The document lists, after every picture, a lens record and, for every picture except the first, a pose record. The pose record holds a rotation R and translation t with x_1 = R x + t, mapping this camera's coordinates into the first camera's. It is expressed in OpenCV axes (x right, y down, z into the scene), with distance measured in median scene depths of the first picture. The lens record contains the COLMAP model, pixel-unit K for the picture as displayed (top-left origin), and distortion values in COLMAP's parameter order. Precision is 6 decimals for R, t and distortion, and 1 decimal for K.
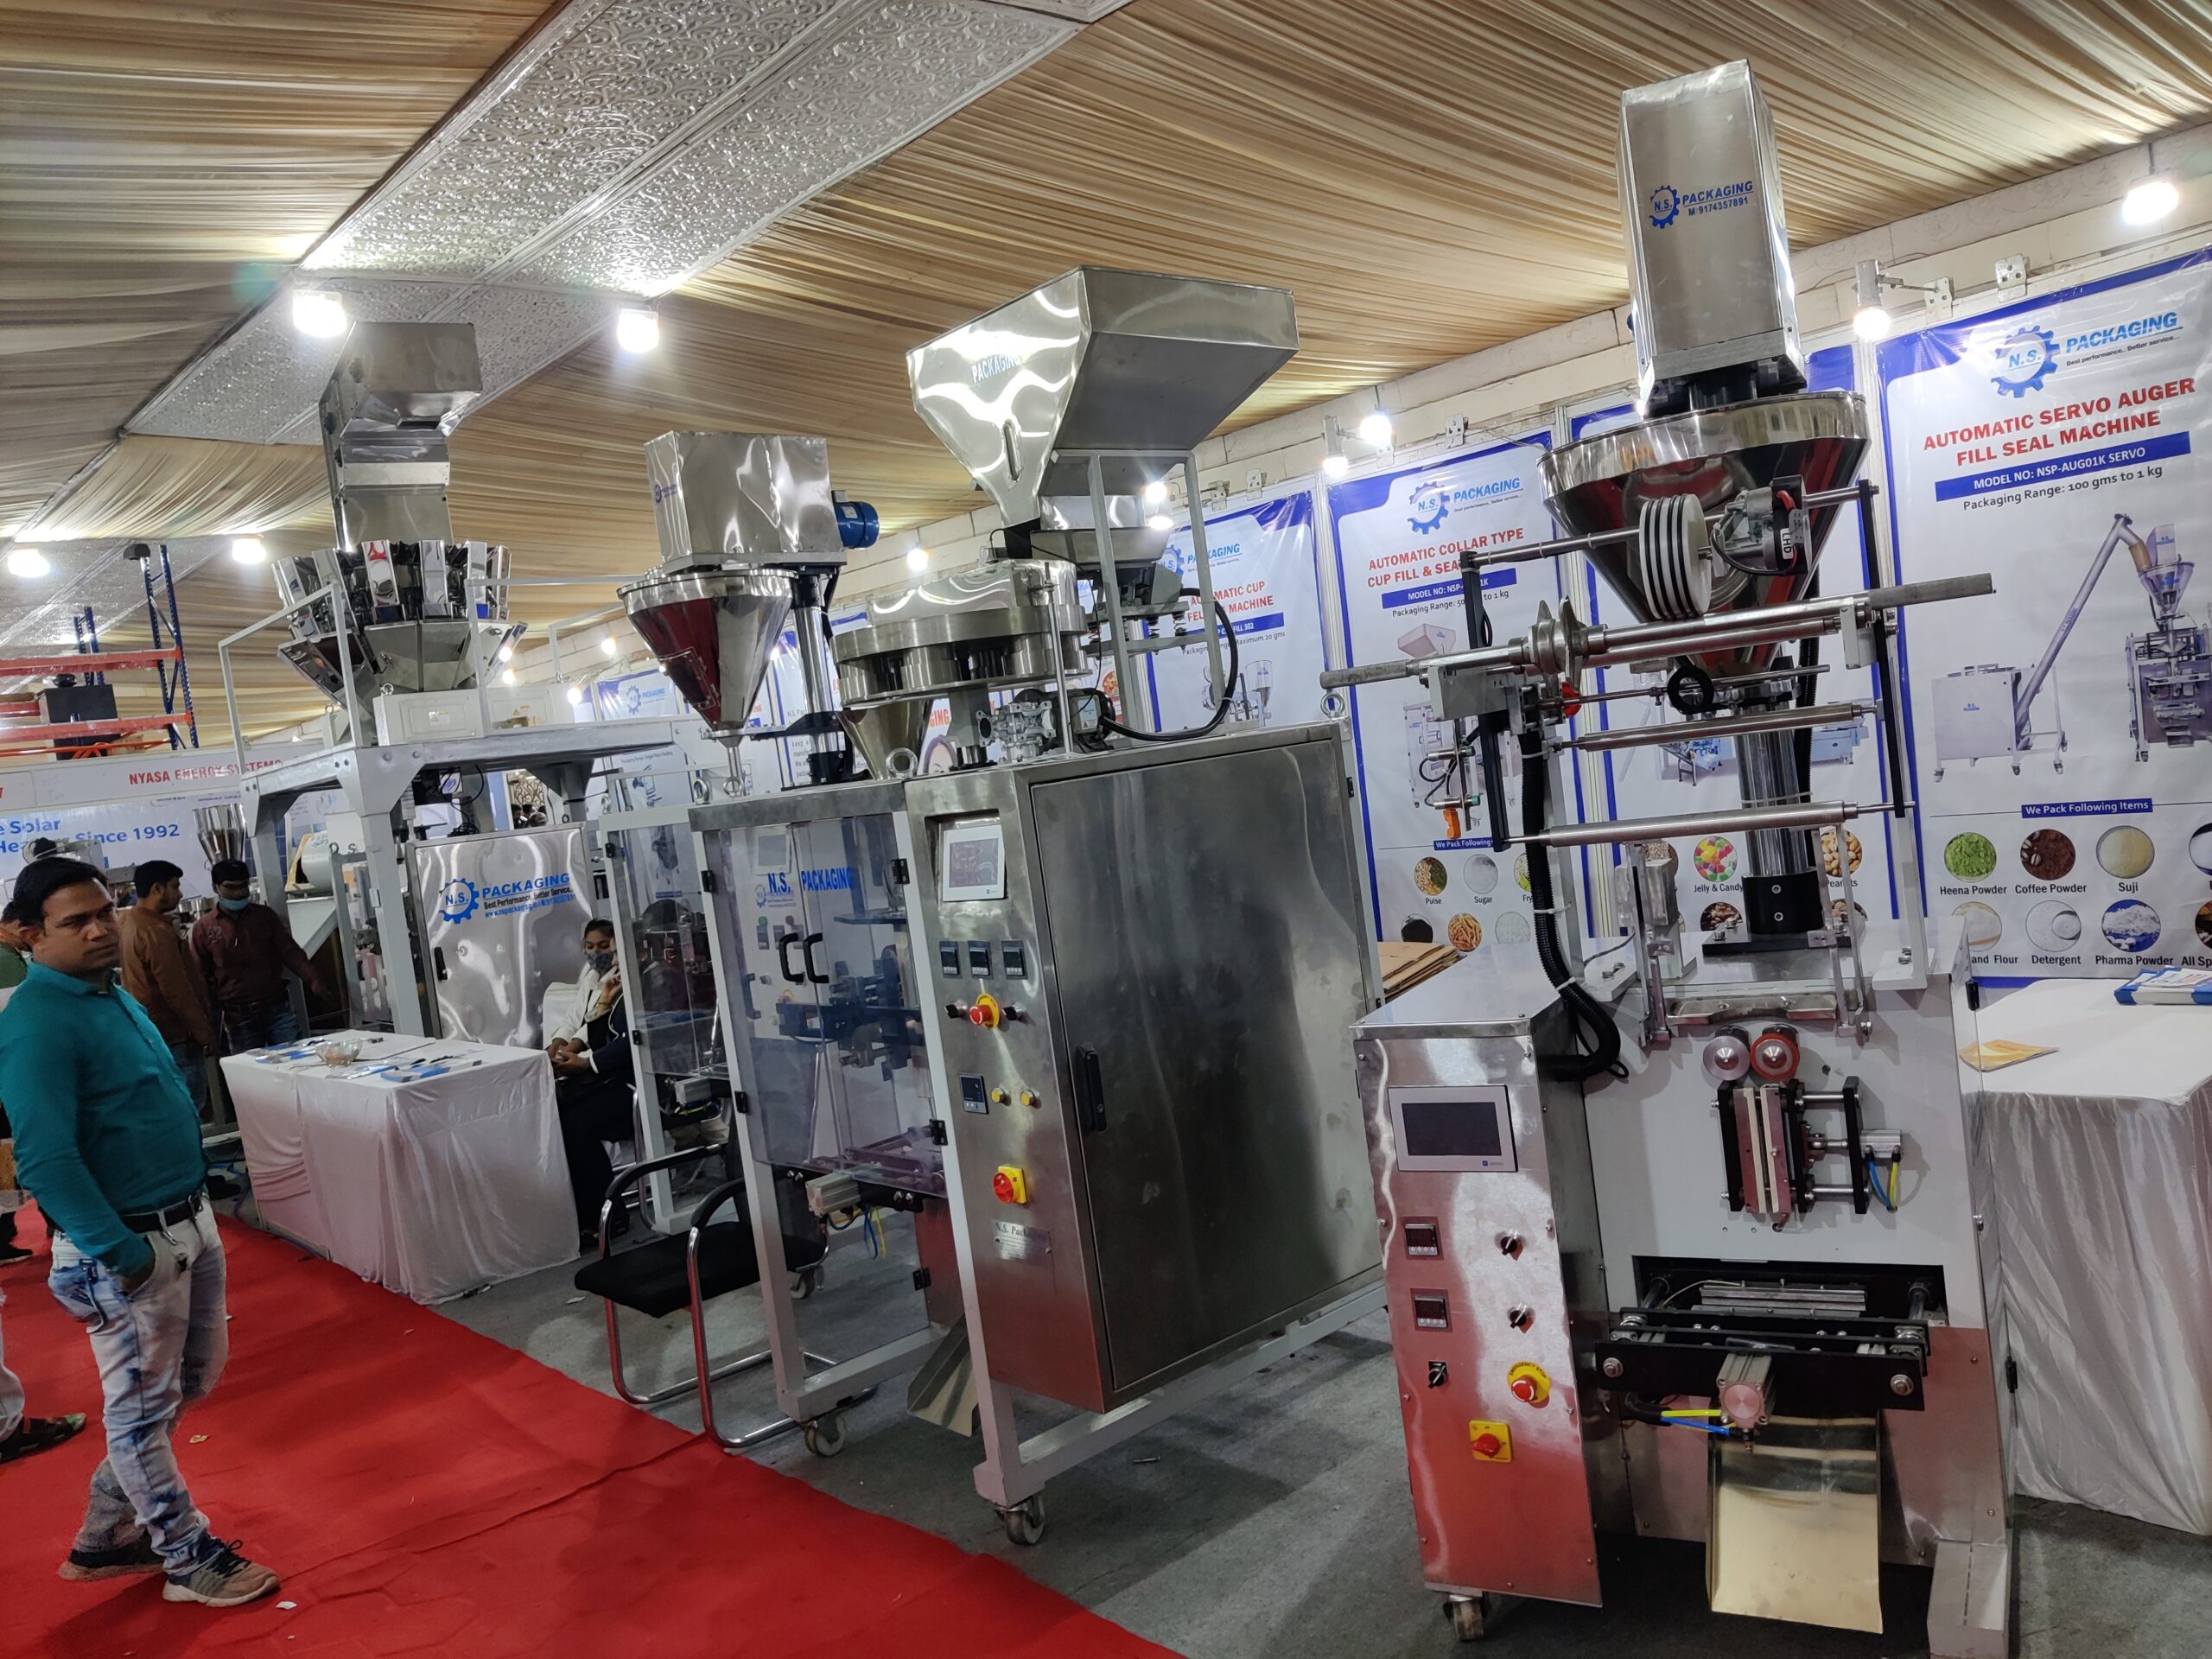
lens RADIAL K [[1557.8, 0, 1153.5], [0, 1557.8, 840.0], [0, 0, 1]] dist [0.027880, -0.056863]
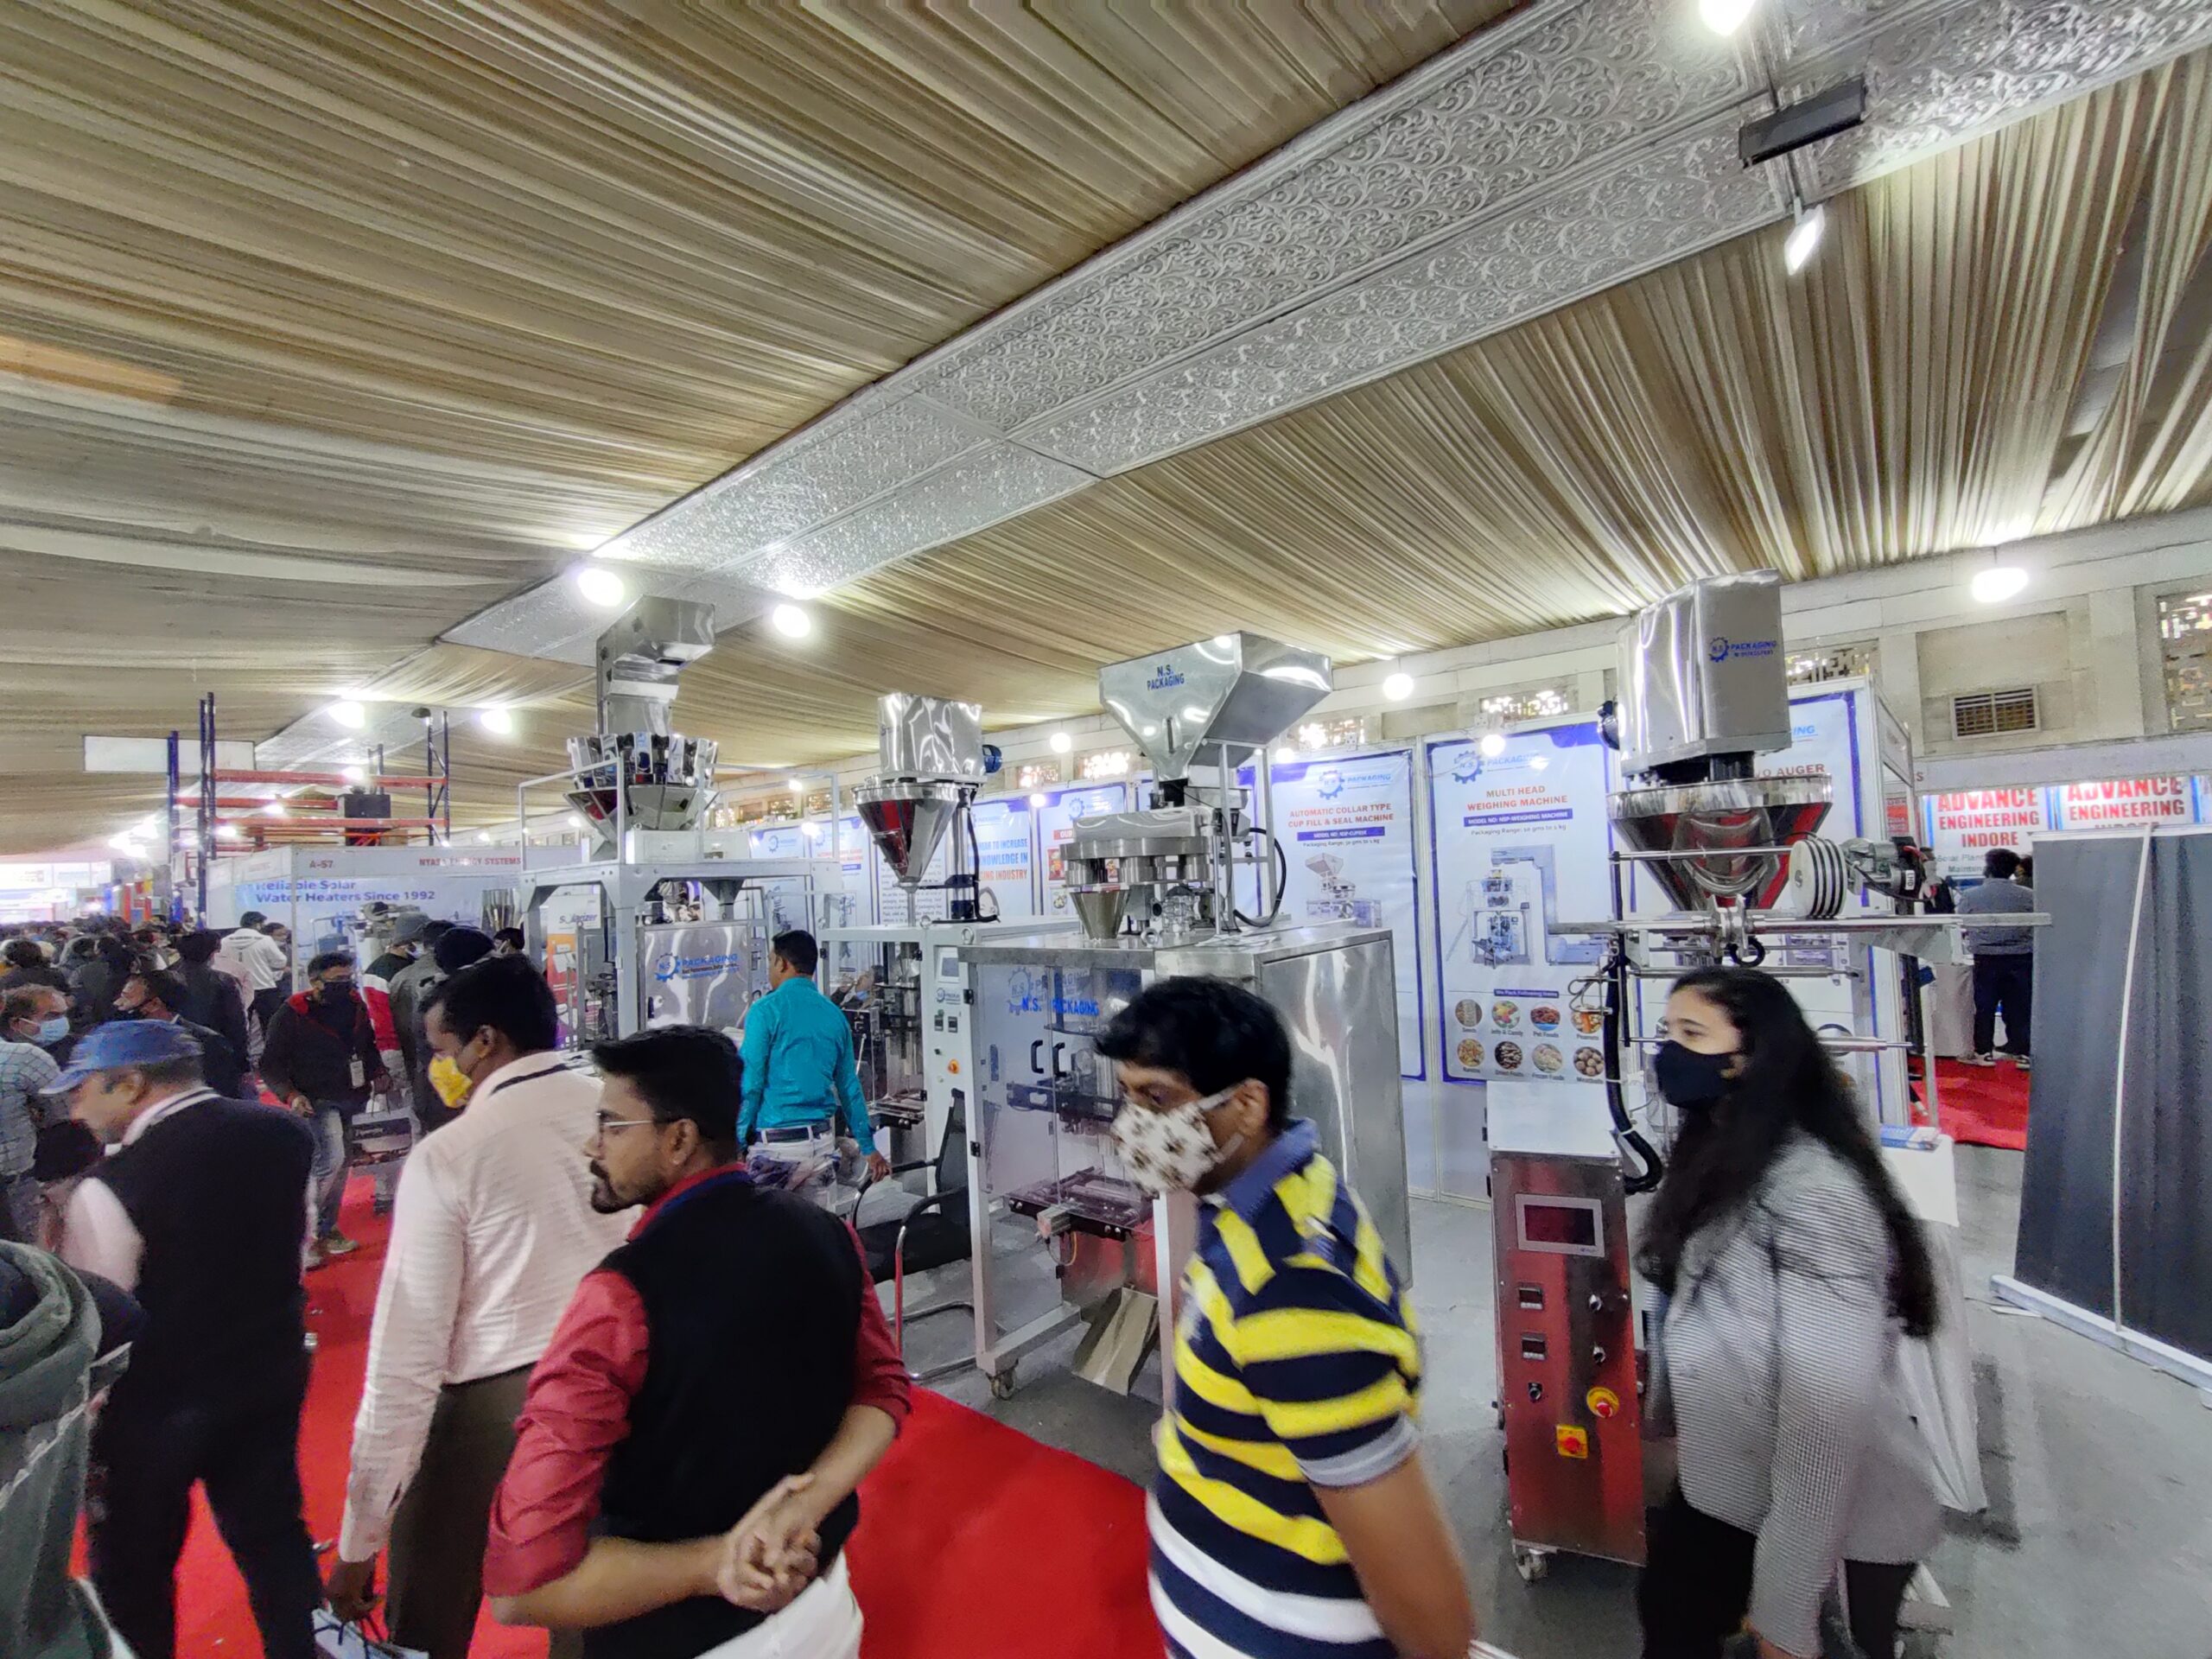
lens RADIAL K [[926.4, 0, 1112.1], [0, 926.4, 857.5], [0, 0, 1]] dist [0.000155, -0.000186]
pose [[0.990369, 0.093990, 0.101661, -0.126555], [-0.083691, 0.991337, -0.101226, -0.013761], [-0.110294, 0.091743, 0.989656, 0.046190]]
